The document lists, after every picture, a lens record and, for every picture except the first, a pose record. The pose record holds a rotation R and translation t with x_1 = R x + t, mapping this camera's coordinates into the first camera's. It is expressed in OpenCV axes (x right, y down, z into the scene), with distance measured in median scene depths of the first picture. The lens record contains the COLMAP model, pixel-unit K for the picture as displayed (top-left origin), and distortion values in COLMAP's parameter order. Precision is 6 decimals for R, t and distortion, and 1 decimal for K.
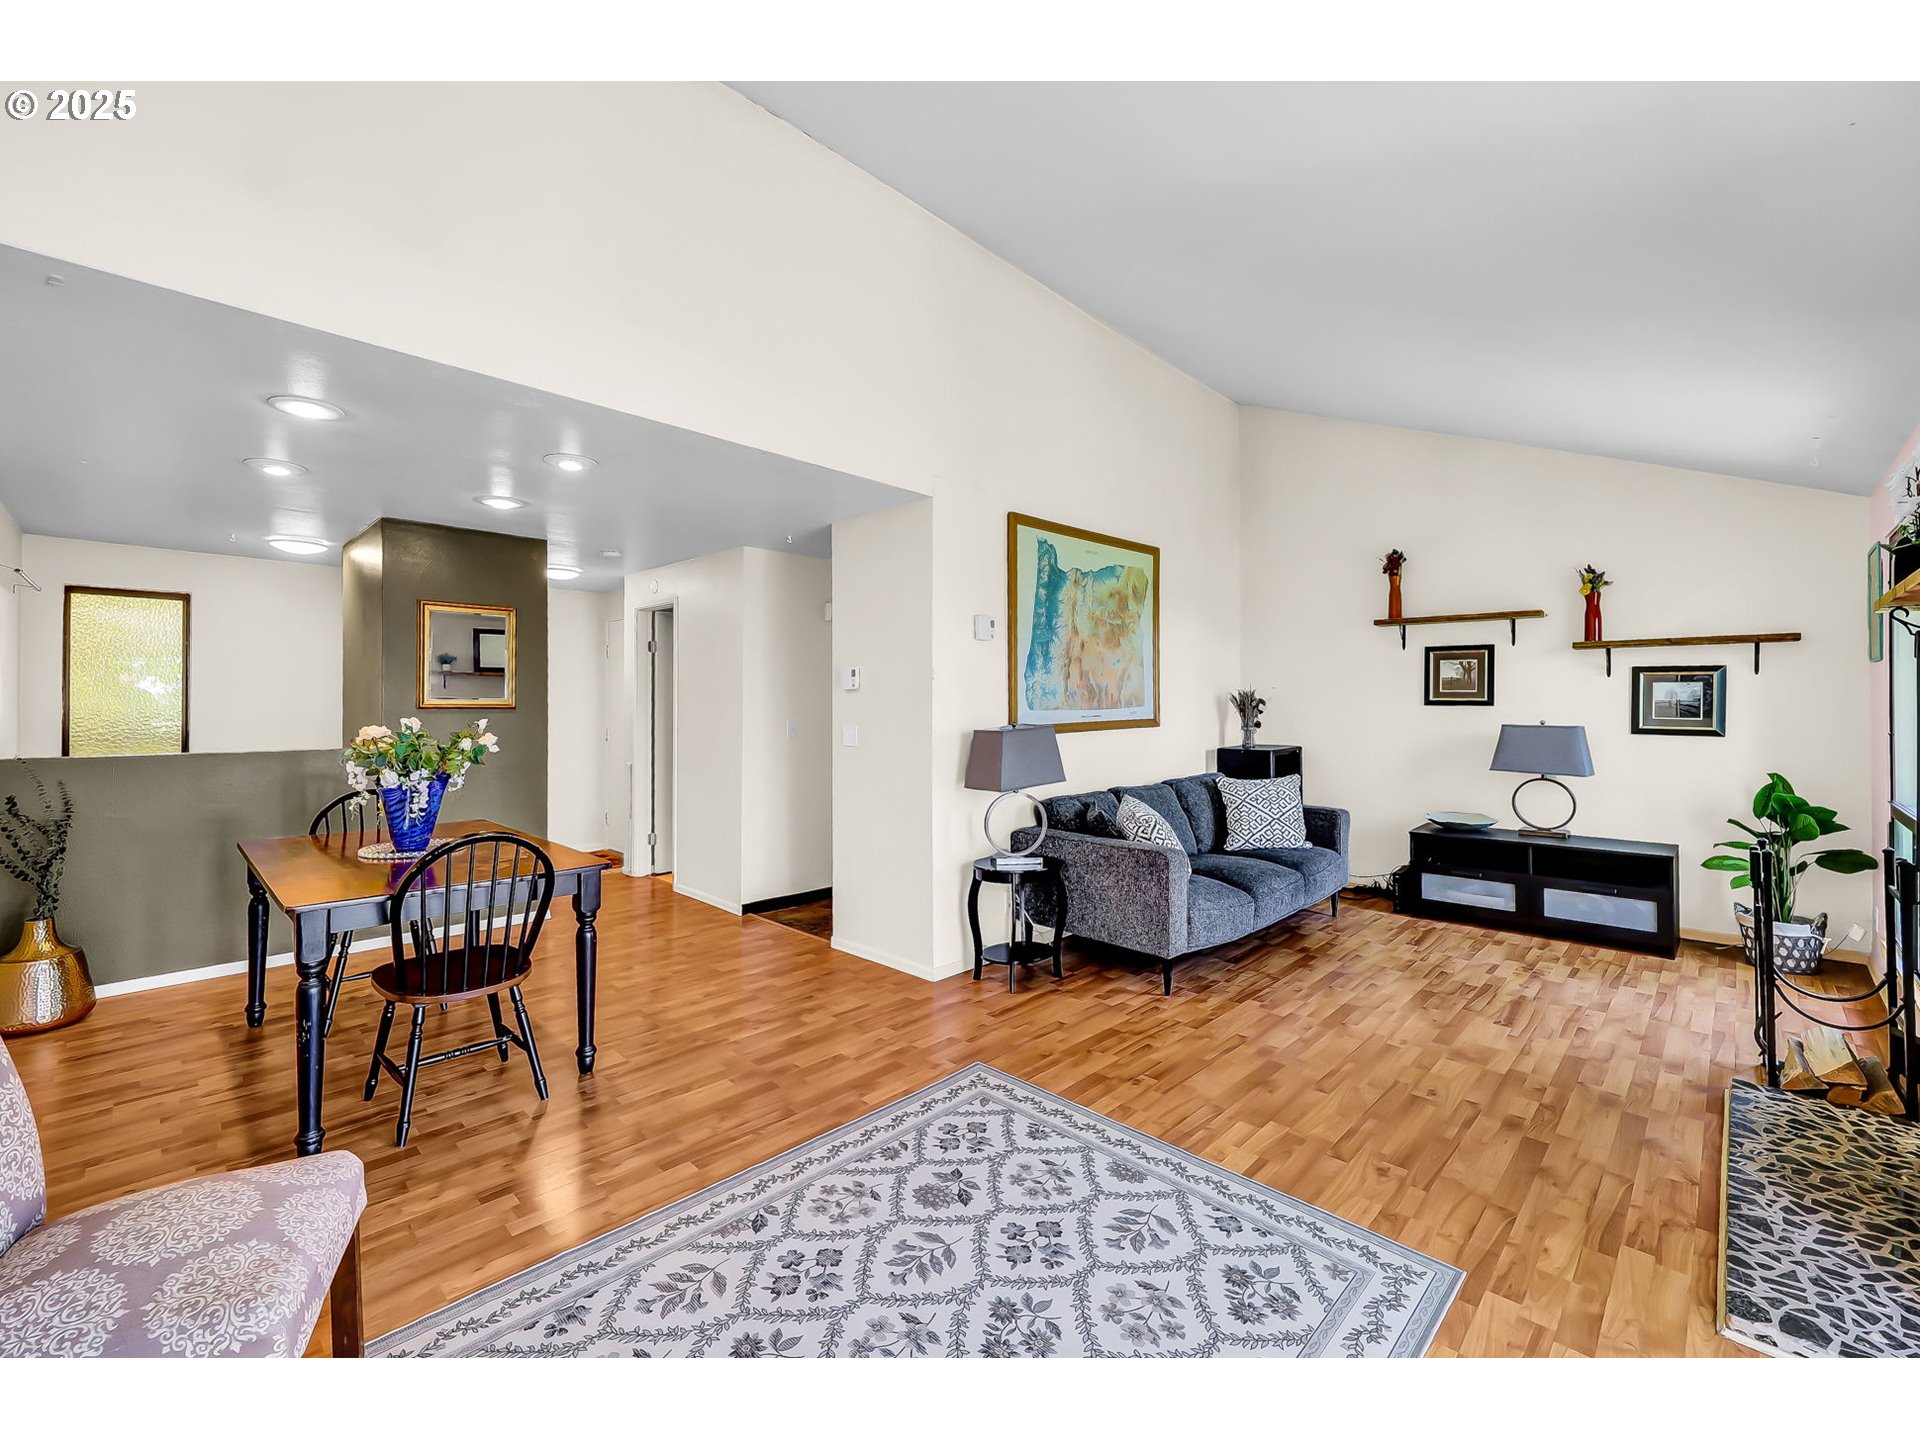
lens RADIAL K [[786.3, 0, 939.1], [0, 786.3, 699.4], [0, 0, 1]] dist [-0.004405, 0.000318]
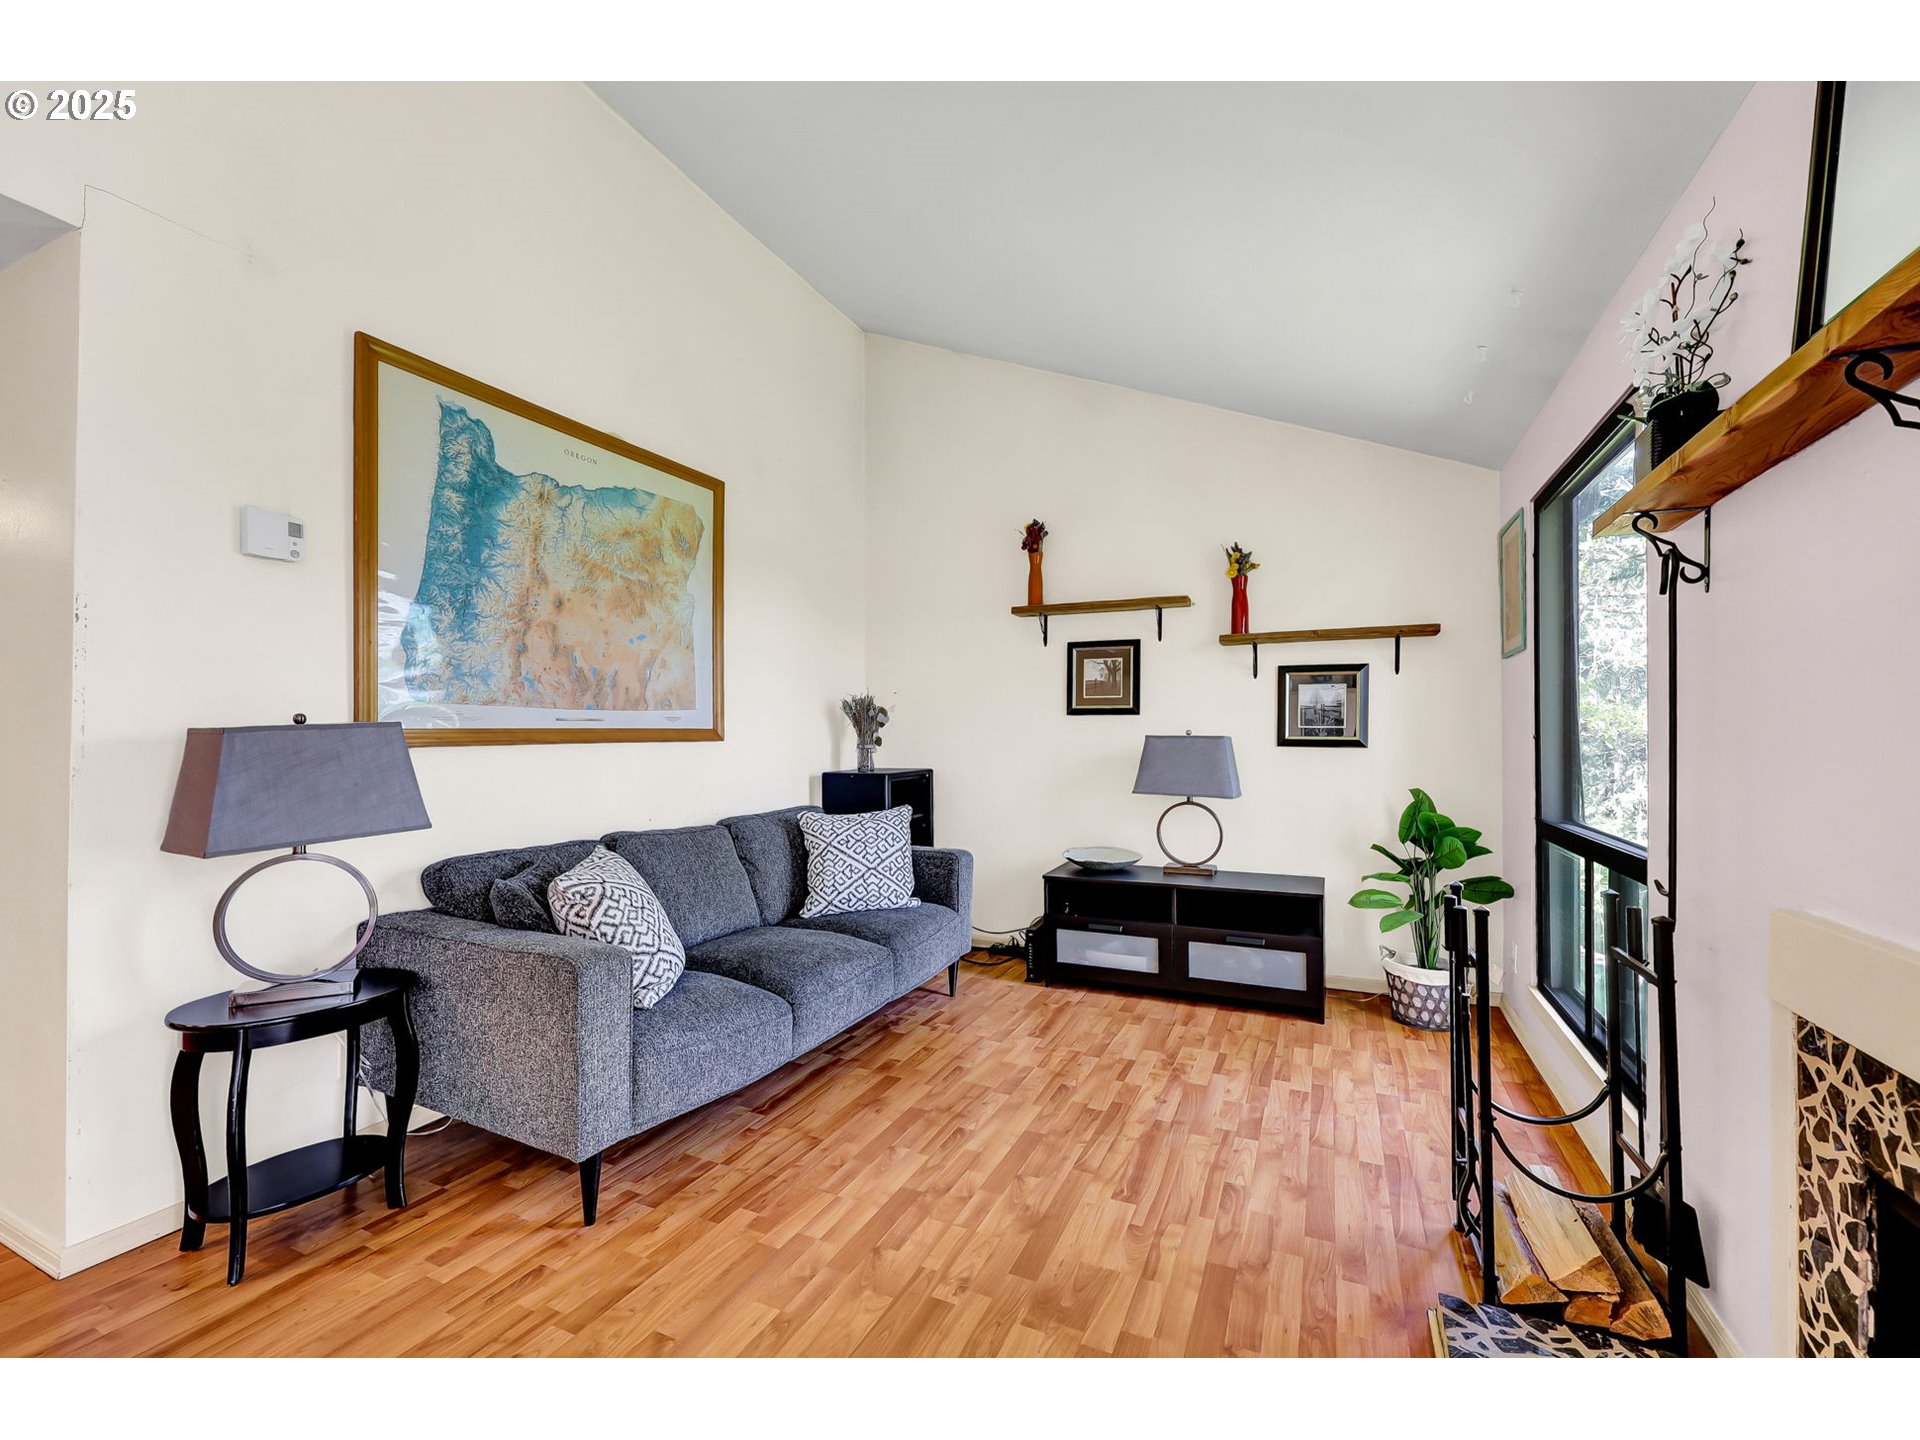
lens RADIAL K [[786.3, 0, 943.9], [0, 786.3, 731.9], [0, 0, 1]] dist [-0.004405, 0.000318]
pose [[0.942616, 0.005032, 0.333842, 0.294705], [-0.002969, 0.999973, -0.006689, 0.039060], [-0.333867, 0.005314, 0.942605, 0.361676]]
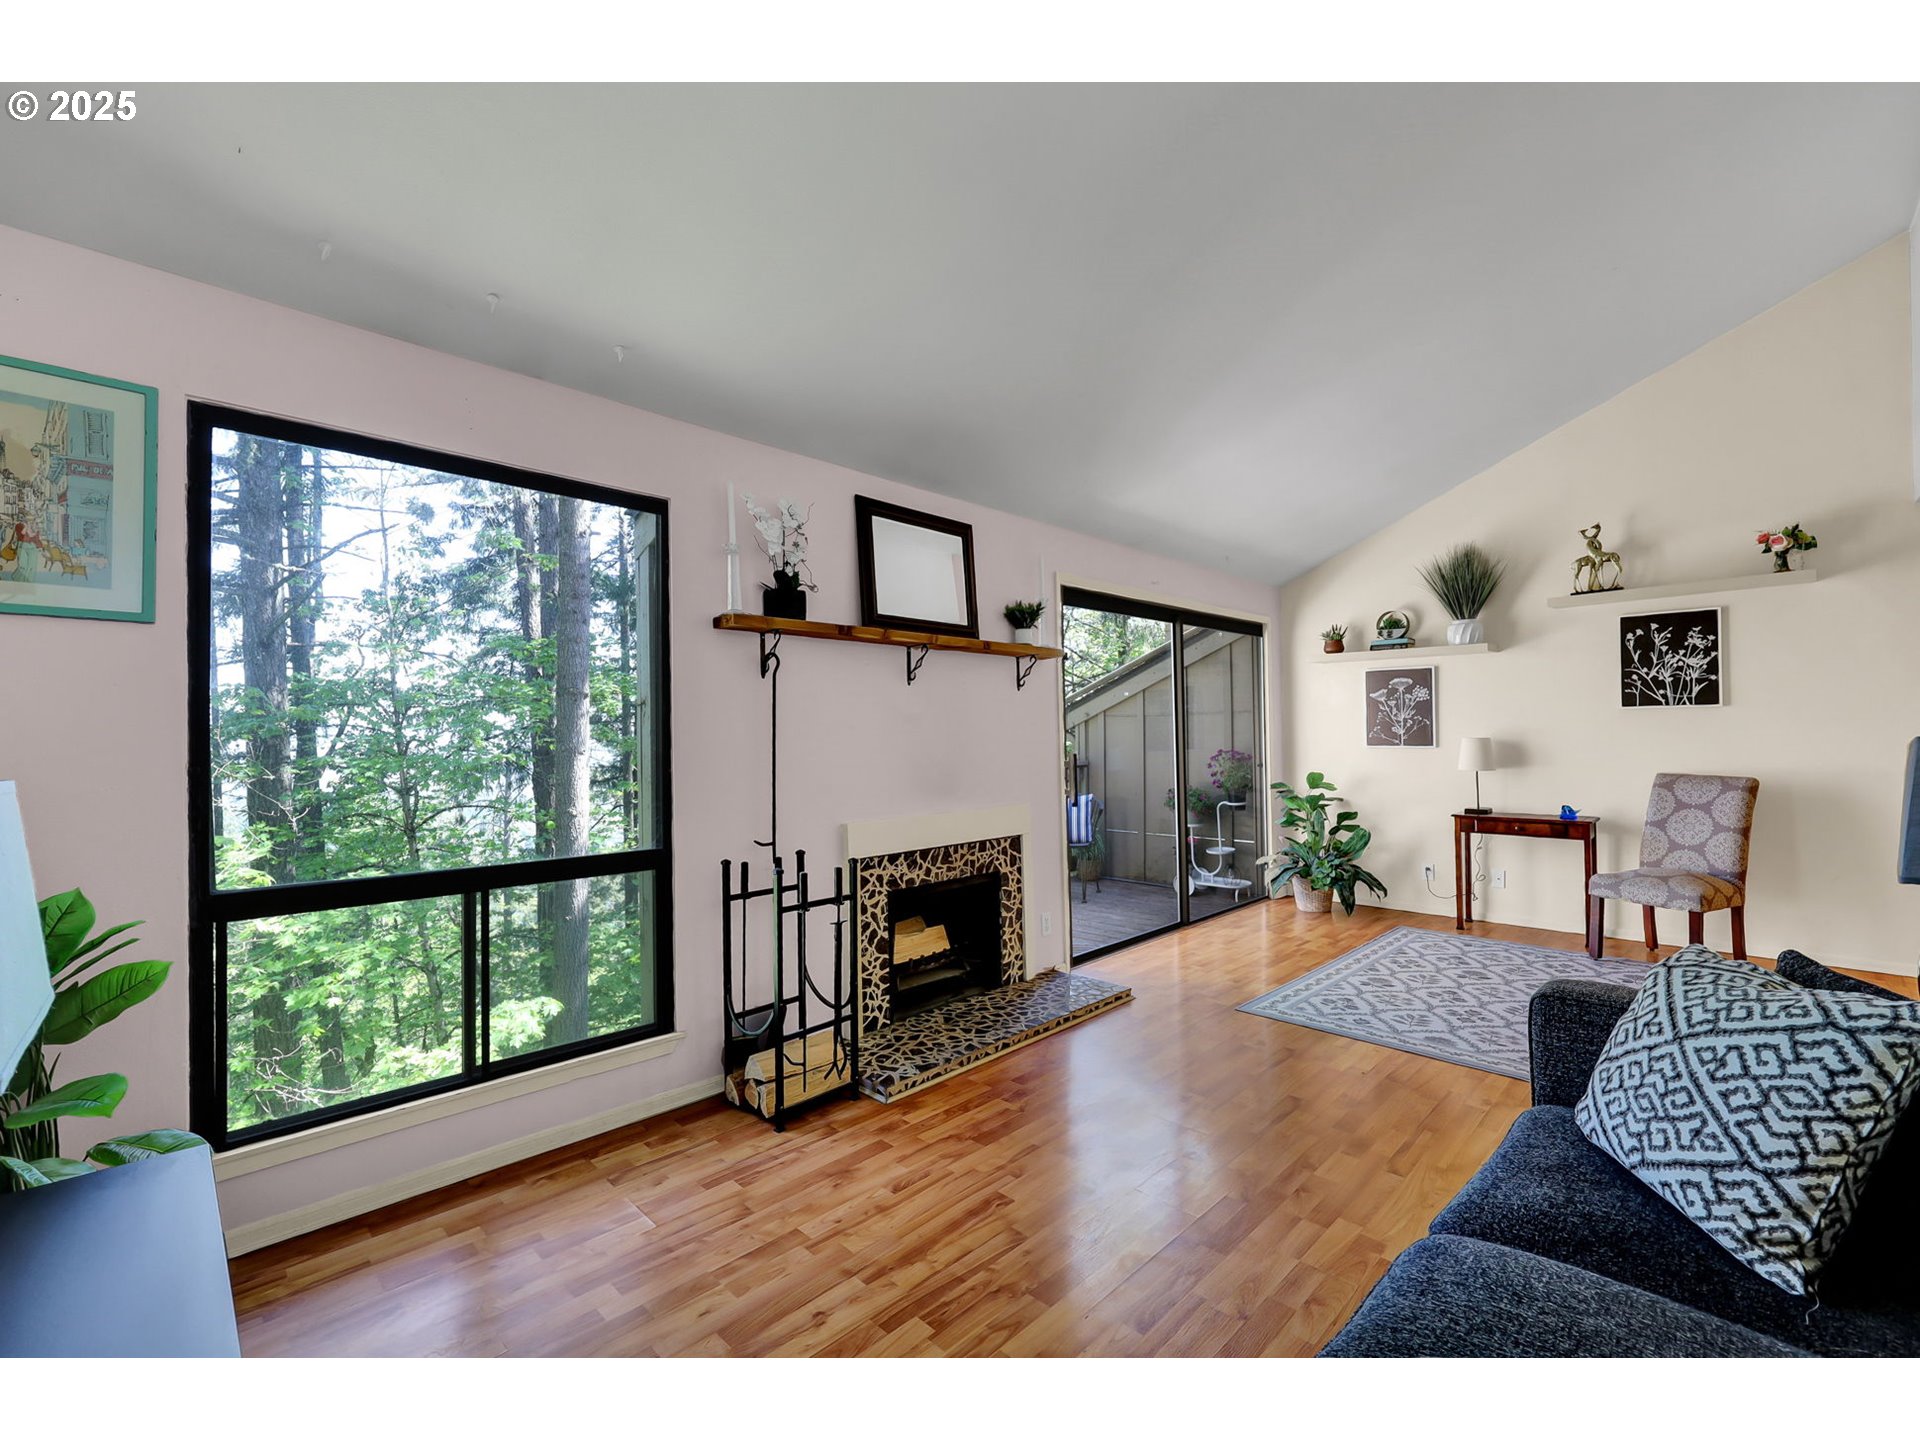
lens RADIAL K [[786.3, 0, 972.4], [0, 786.3, 738.2], [0, 0, 1]] dist [-0.004405, 0.000318]
pose [[-0.999842, 0.015586, -0.008569, 0.586401], [0.015738, 0.999715, -0.017965, 0.037217], [0.008286, -0.018097, -0.999802, 1.303847]]
